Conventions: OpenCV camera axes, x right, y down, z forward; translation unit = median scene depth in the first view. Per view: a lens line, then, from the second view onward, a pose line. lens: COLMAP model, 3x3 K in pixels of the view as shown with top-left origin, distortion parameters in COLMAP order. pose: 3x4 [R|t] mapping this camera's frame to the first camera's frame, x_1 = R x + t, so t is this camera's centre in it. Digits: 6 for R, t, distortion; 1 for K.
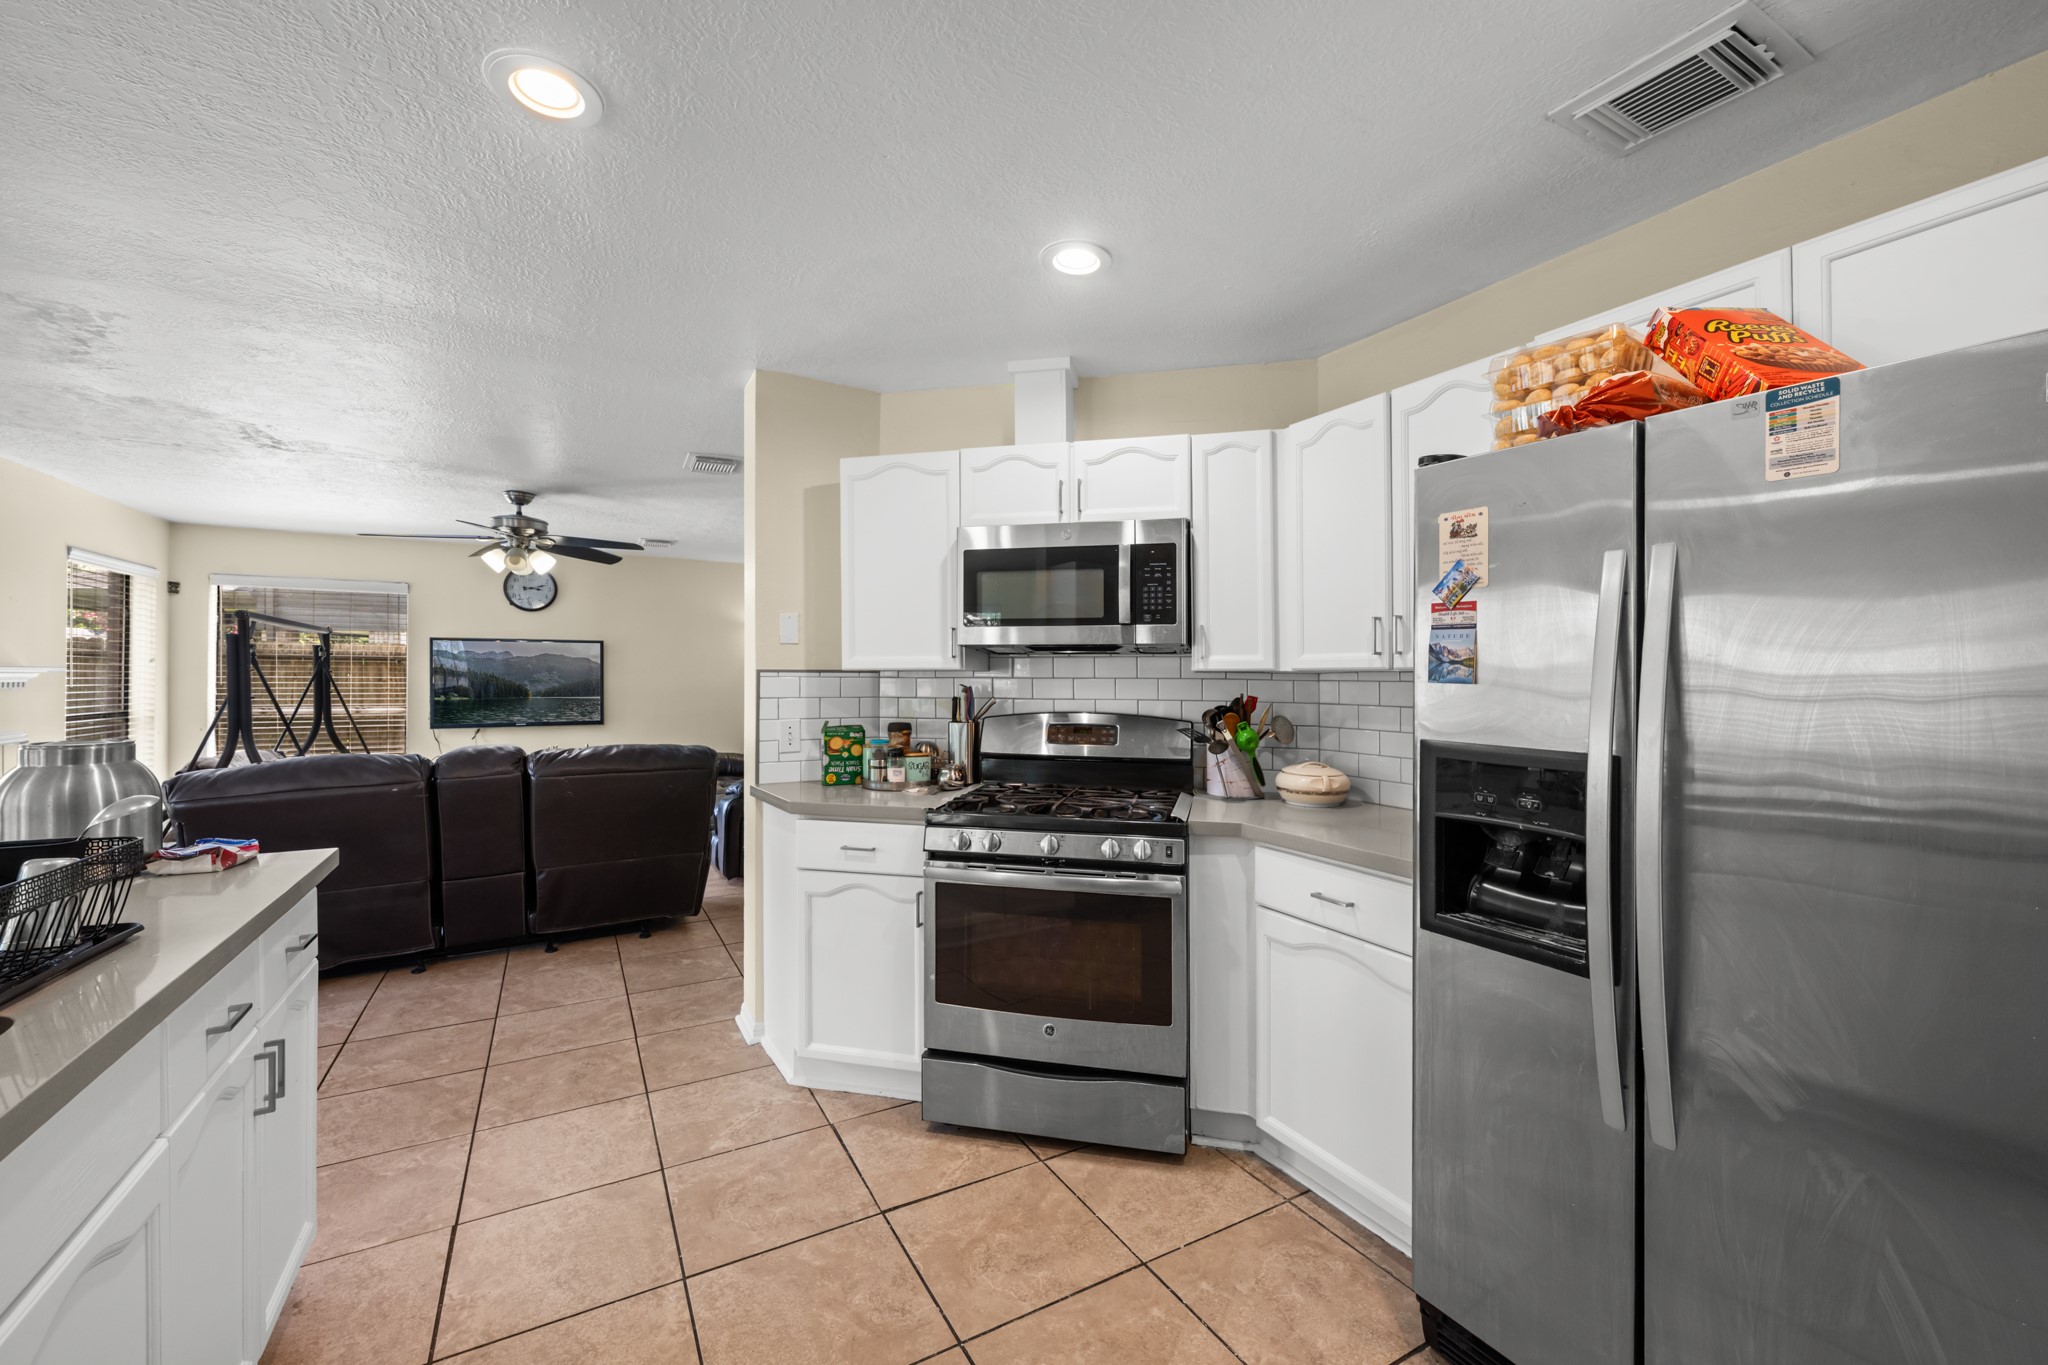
lens RADIAL K [[822.1, 0, 1028.3], [0, 822.1, 668.2], [0, 0, 1]] dist [-0.001515, 0.000057]
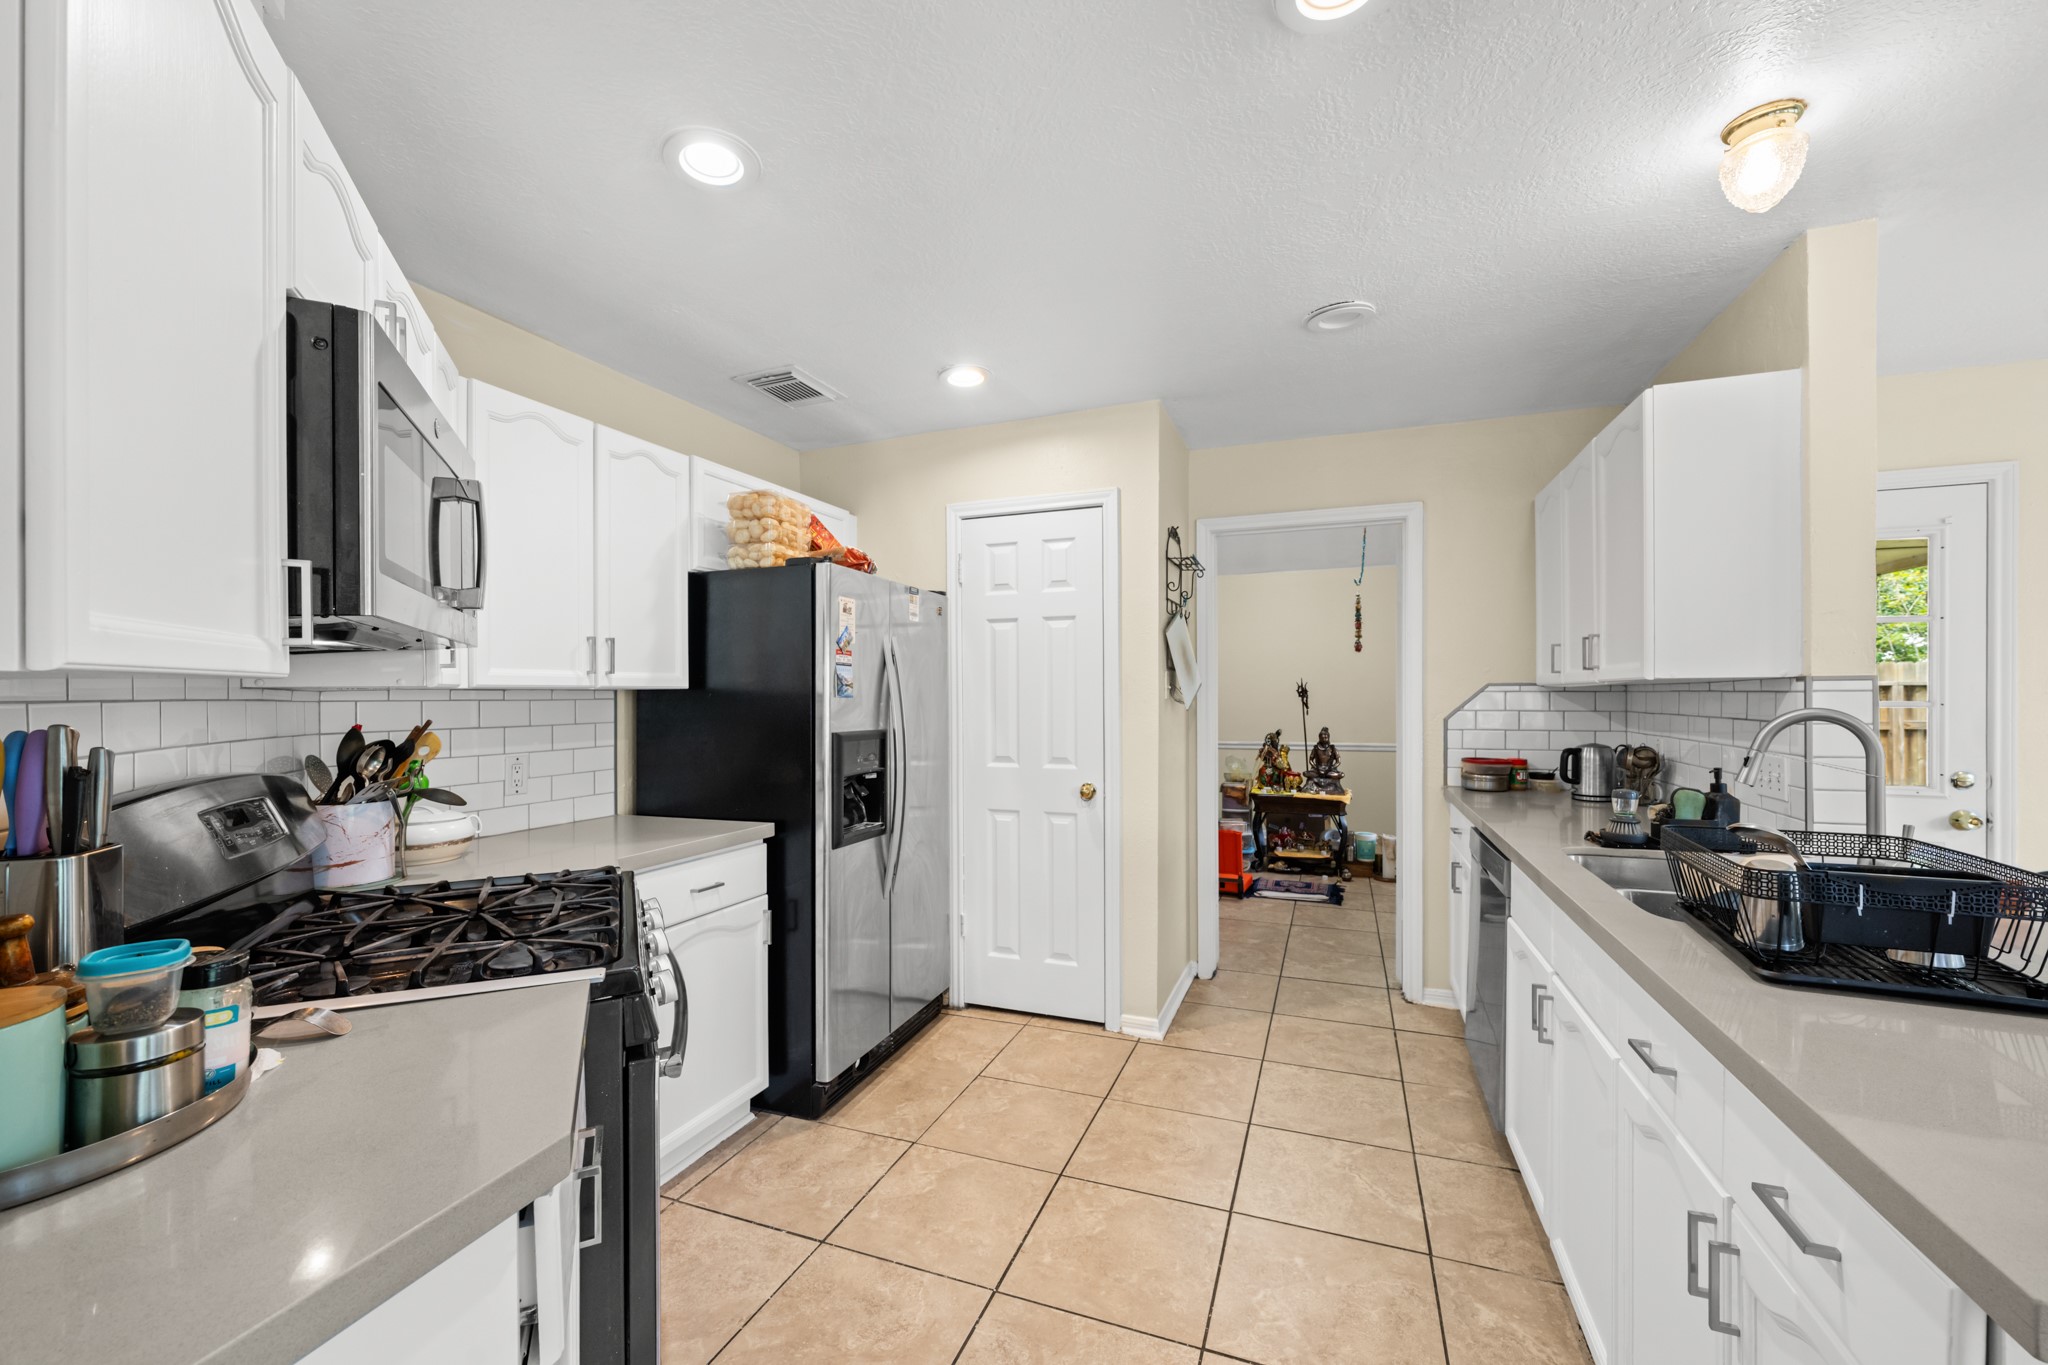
lens RADIAL K [[815.0, 0, 1025.2], [0, 815.0, 698.0], [0, 0, 1]] dist [0.002120, 0.000497]
pose [[-0.634842, -0.003727, 0.772633, -0.538460], [-0.004447, 0.999989, 0.001170, 0.008005], [-0.772629, -0.002693, -0.634852, 0.932921]]
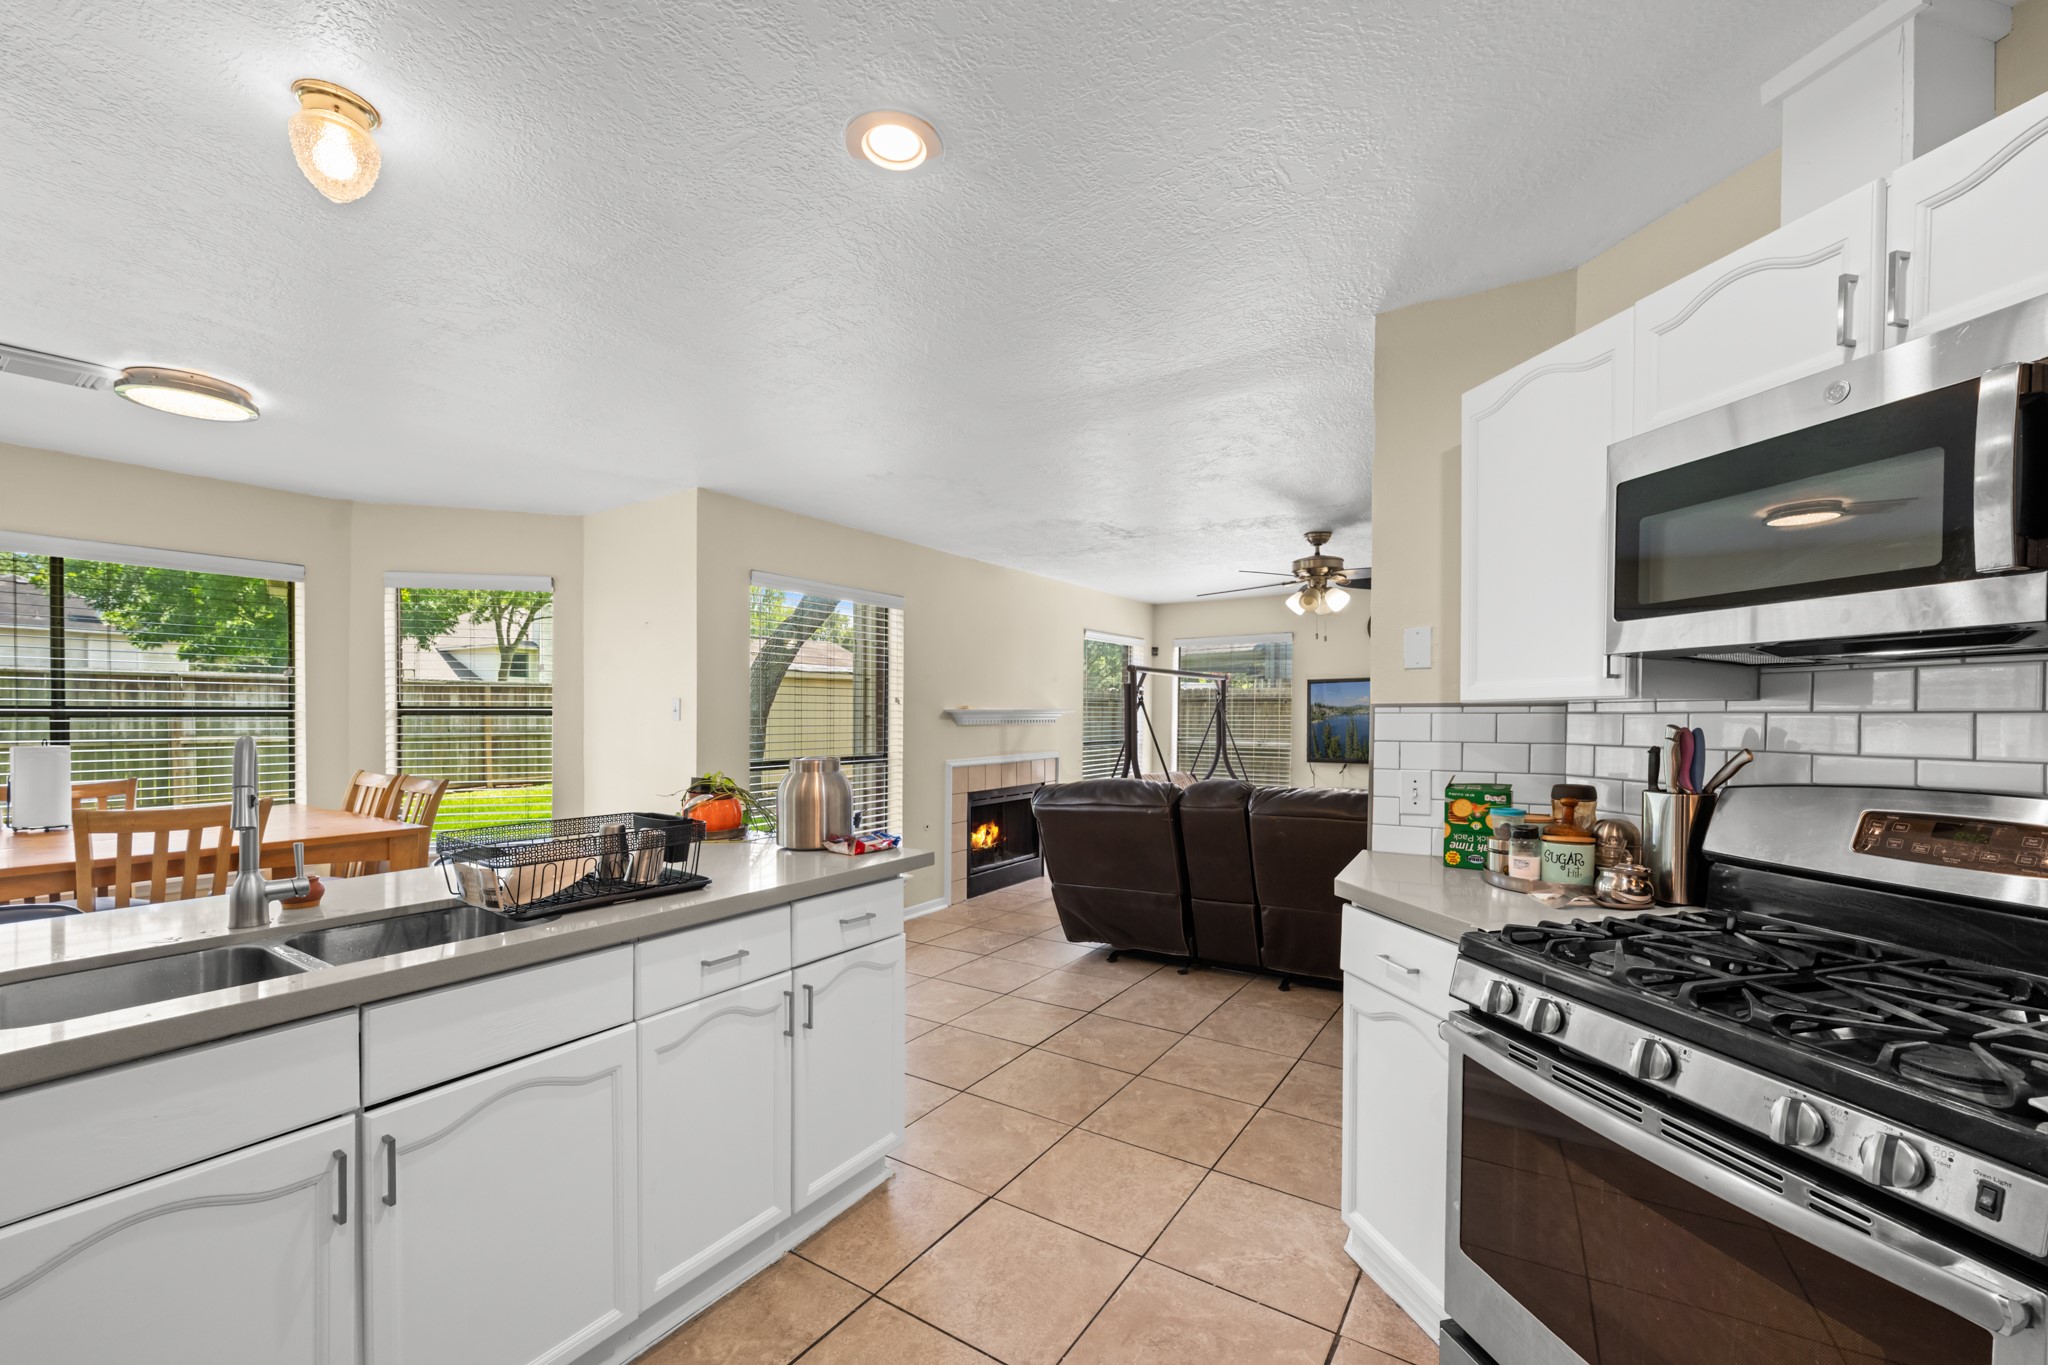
lens RADIAL K [[829.0, 0, 1028.4], [0, 829.0, 729.8], [0, 0, 1]] dist [0.000291, 0.000224]
pose [[0.451655, 0.012027, -0.892112, 0.230045], [0.013490, 0.999703, 0.020307, 0.005745], [0.892091, -0.021206, 0.451358, 0.361262]]
